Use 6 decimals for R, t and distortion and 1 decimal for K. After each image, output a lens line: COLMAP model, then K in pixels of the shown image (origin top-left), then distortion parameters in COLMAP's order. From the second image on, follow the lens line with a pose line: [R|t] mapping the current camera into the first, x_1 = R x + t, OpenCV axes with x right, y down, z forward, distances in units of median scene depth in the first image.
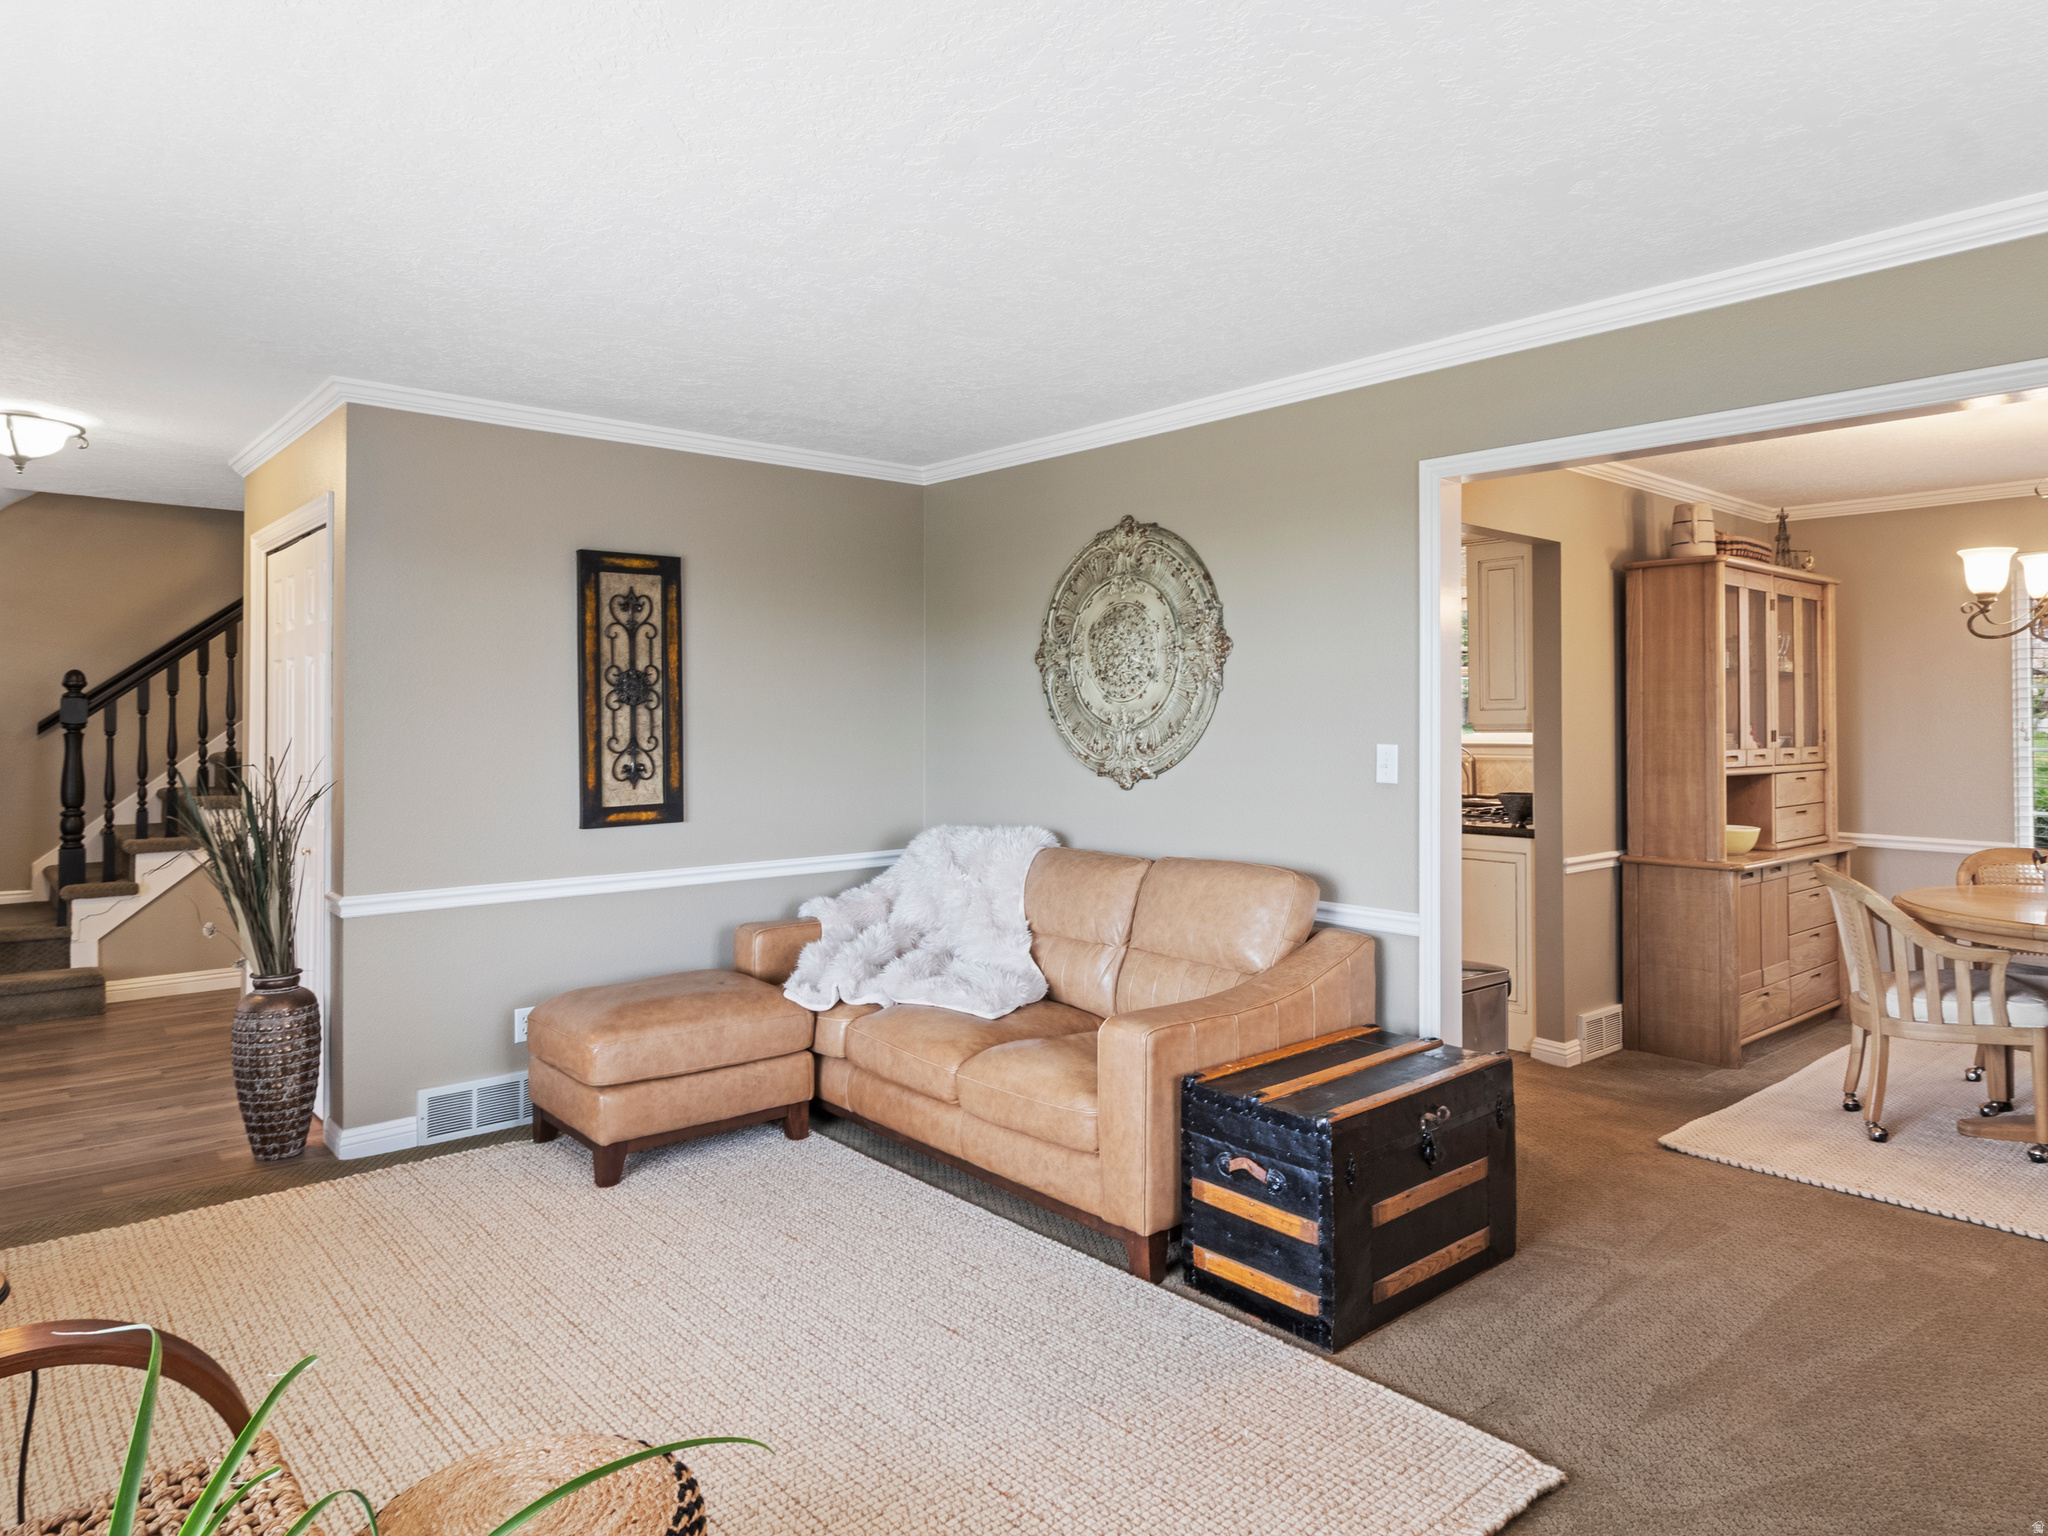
lens RADIAL K [[1279.7, 0, 1066.3], [0, 1279.7, 711.1], [0, 0, 1]] dist [-0.001394, 0.004163]
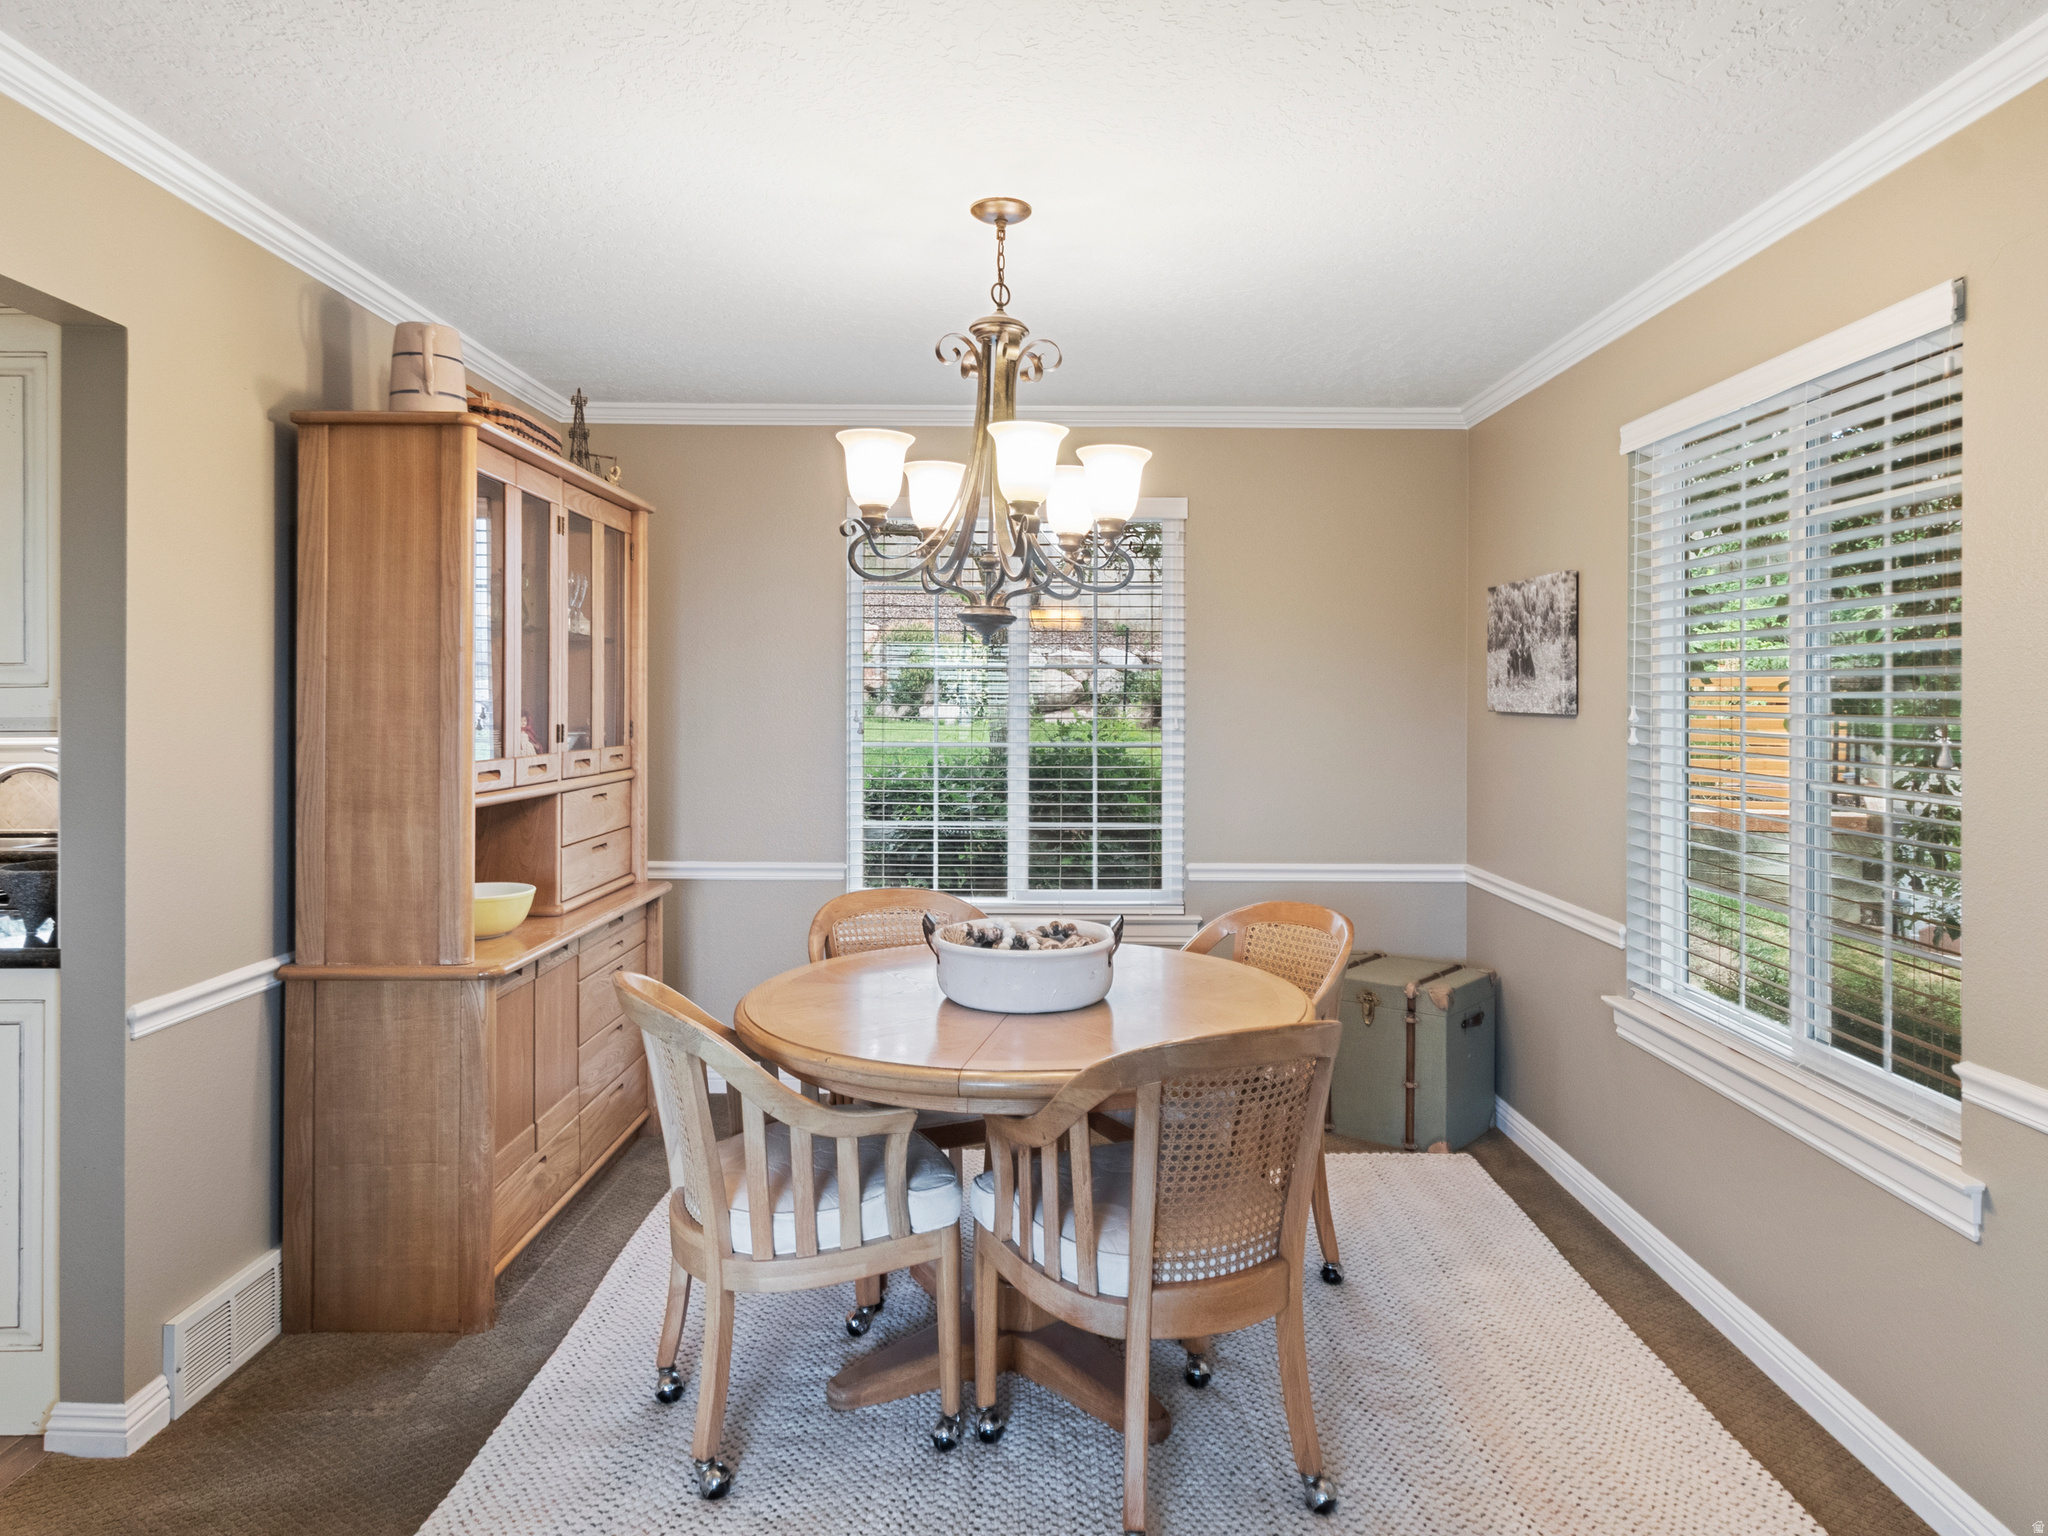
lens RADIAL K [[1279.7, 0, 1026.3], [0, 1279.7, 698.3], [0, 0, 1]] dist [-0.001394, 0.004163]
pose [[0.670478, 0.006708, 0.741899, 0.257155], [-0.011091, 0.999938, 0.000982, -0.001196], [-0.741846, -0.008886, 0.670511, 0.437935]]
